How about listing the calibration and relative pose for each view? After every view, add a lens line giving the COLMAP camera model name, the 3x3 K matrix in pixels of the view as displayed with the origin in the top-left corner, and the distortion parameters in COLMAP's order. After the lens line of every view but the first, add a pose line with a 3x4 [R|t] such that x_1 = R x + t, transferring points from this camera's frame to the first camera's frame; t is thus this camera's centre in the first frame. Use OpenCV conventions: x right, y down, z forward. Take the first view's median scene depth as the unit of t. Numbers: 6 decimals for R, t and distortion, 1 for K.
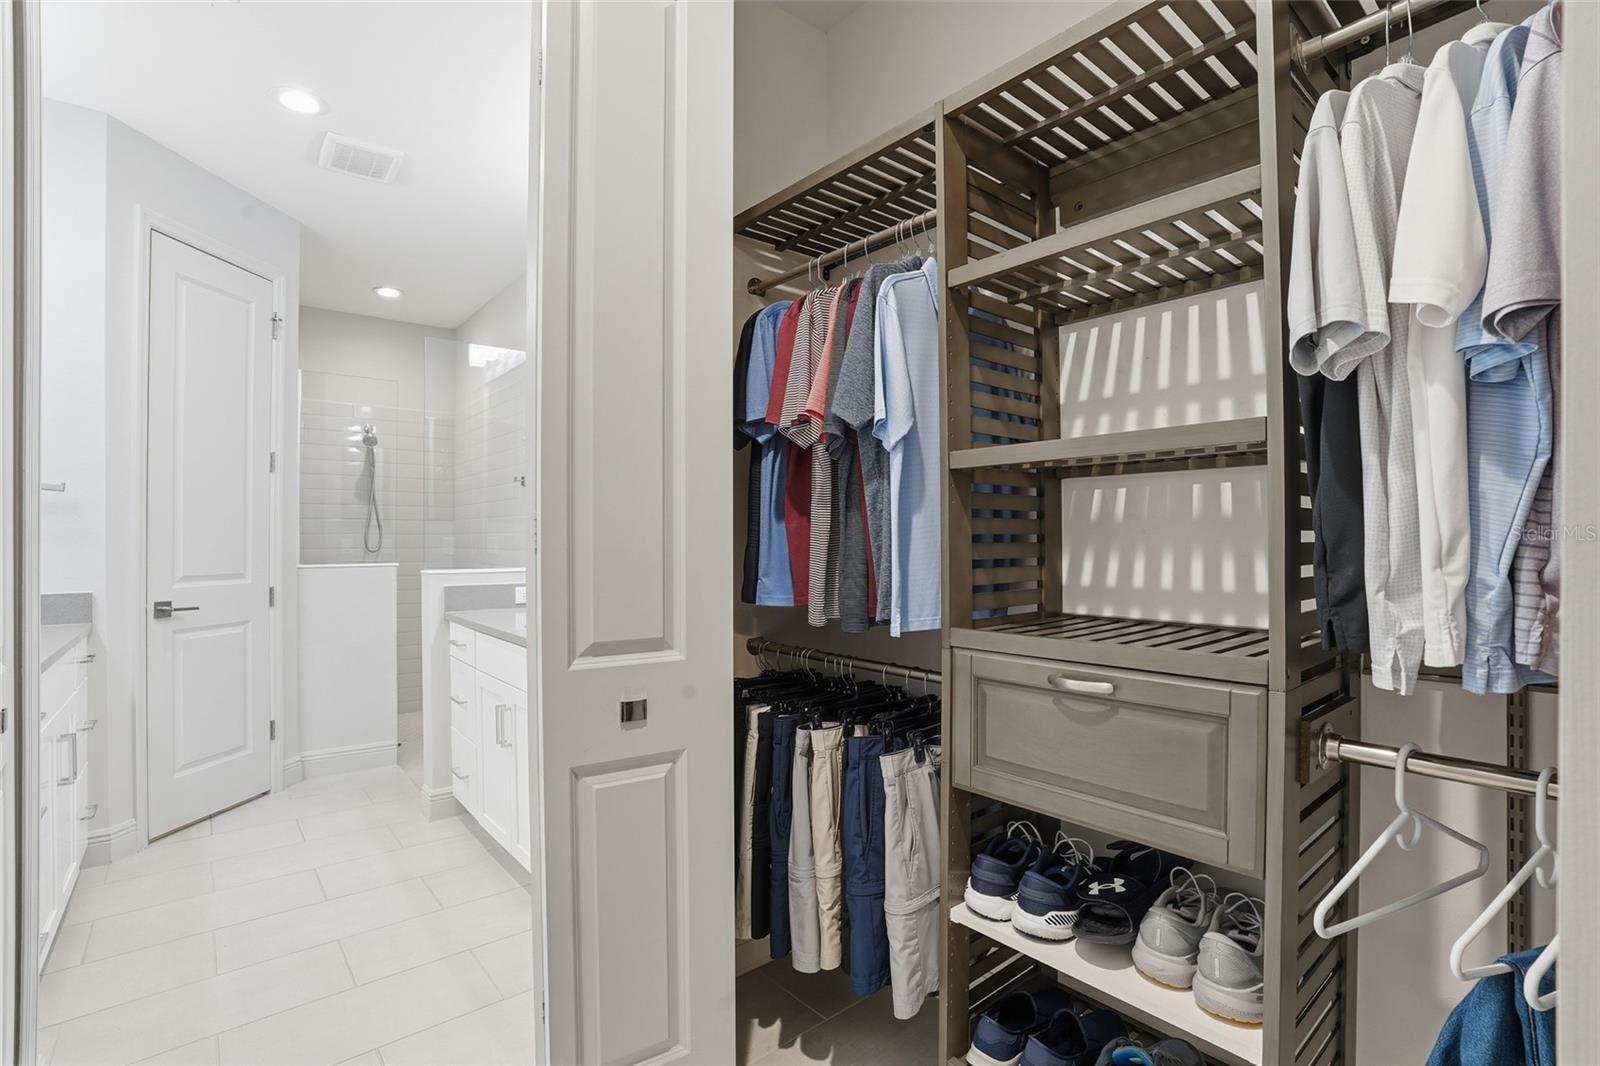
lens RADIAL K [[737.6, 0, 802.4], [0, 737.6, 536.6], [0, 0, 1]] dist [-0.055675, 0.009930]
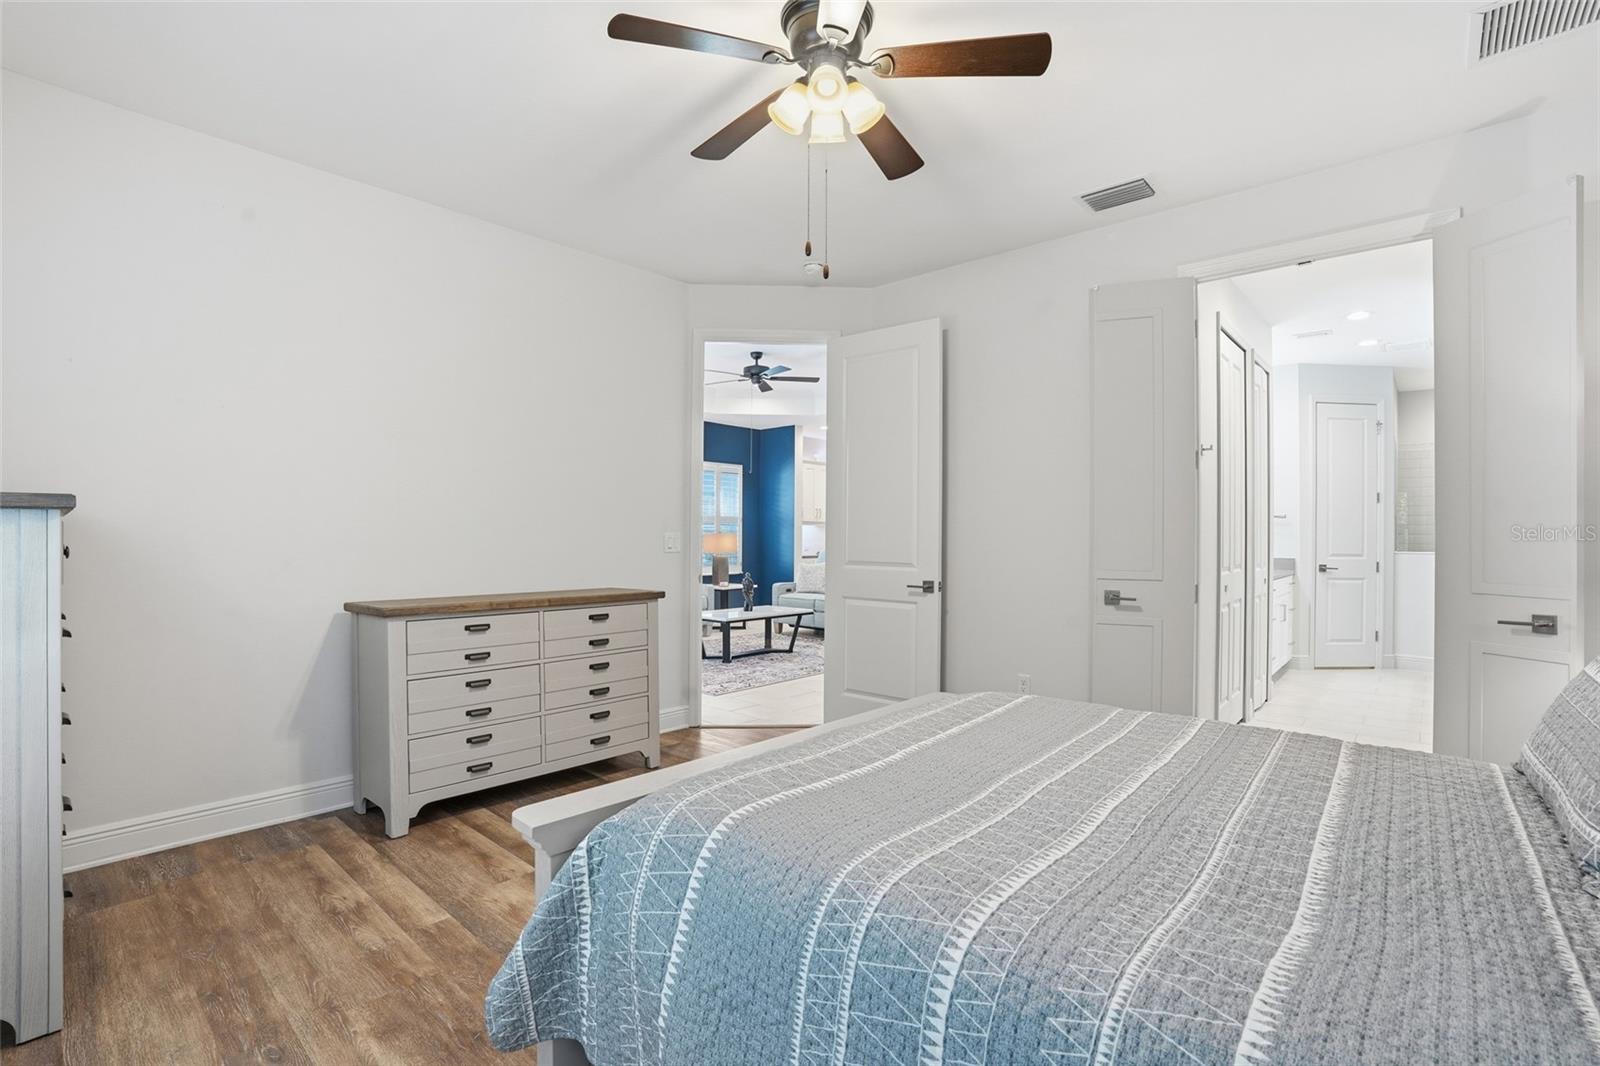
lens RADIAL K [[737.6, 0, 793.3], [0, 737.6, 530.3], [0, 0, 1]] dist [-0.055675, 0.009930]
pose [[0.153871, 0.001066, -0.988090, 1.019494], [0.001320, 0.999998, 0.001285, -0.022394], [0.988090, -0.001502, 0.153870, -0.949173]]
